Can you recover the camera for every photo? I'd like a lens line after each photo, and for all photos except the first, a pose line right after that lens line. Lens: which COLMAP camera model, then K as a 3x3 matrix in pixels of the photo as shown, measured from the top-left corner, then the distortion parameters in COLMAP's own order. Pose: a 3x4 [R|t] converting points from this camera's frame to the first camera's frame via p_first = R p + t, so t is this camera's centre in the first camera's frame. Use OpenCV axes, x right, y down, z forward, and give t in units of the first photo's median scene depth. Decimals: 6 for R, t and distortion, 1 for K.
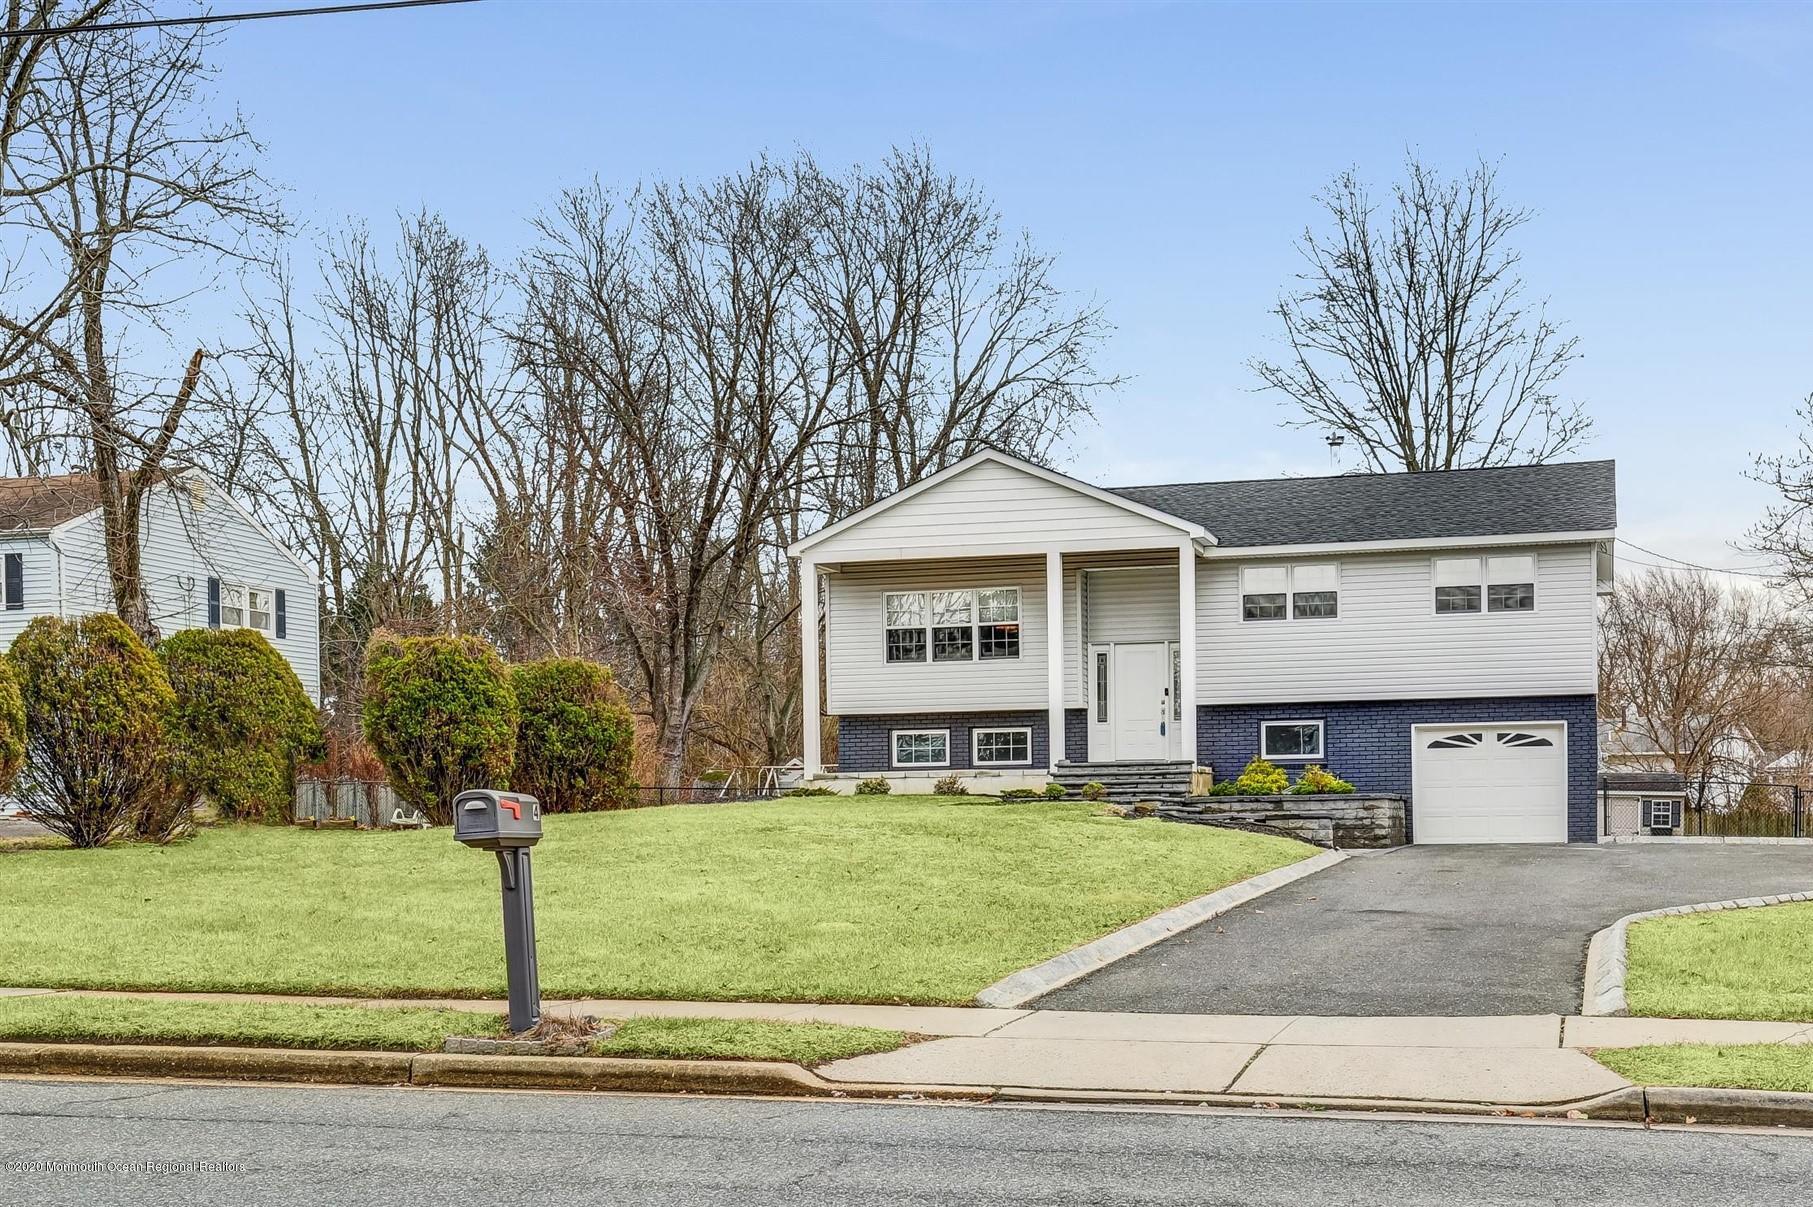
lens RADIAL K [[2495.4, 0, 906.5], [0, 2495.4, 603.5], [0, 0, 1]] dist [-0.022543, -0.006375]
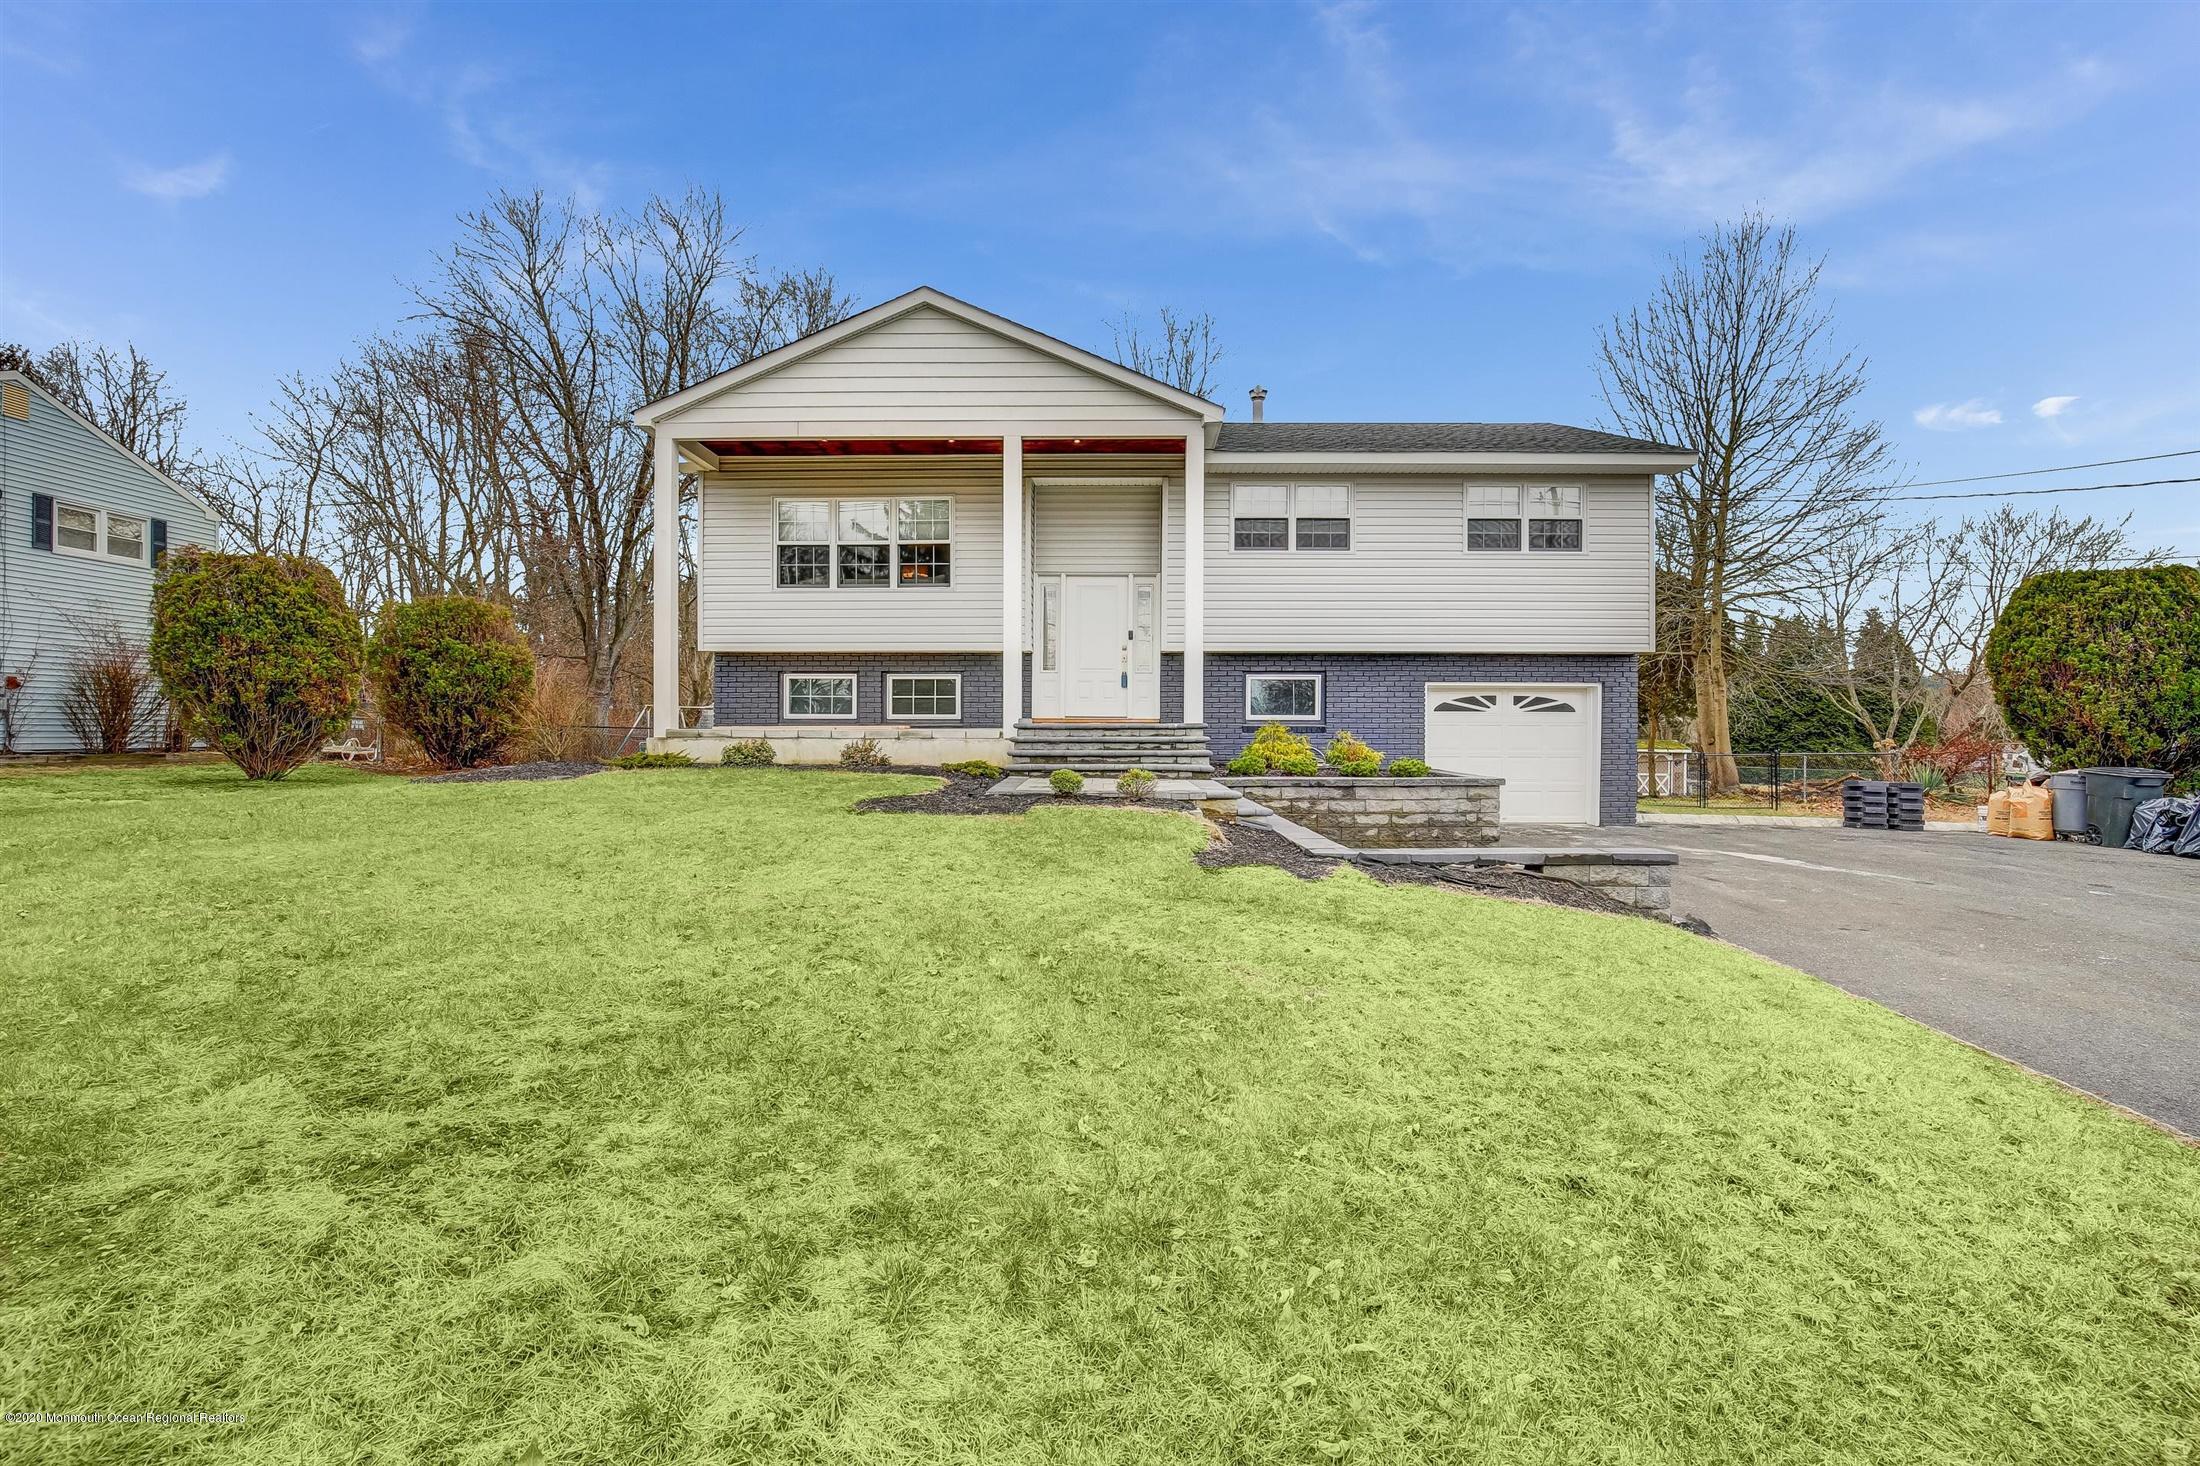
lens RADIAL K [[1036.8, 0, 1106.3], [0, 1036.8, 733.2], [0, 0, 1]] dist [-0.037508, -0.000325]
pose [[0.960897, 0.012494, 0.276625, 0.002396], [-0.039425, 0.994978, 0.092007, 0.036397], [-0.274086, -0.099315, 0.956563, 0.671431]]
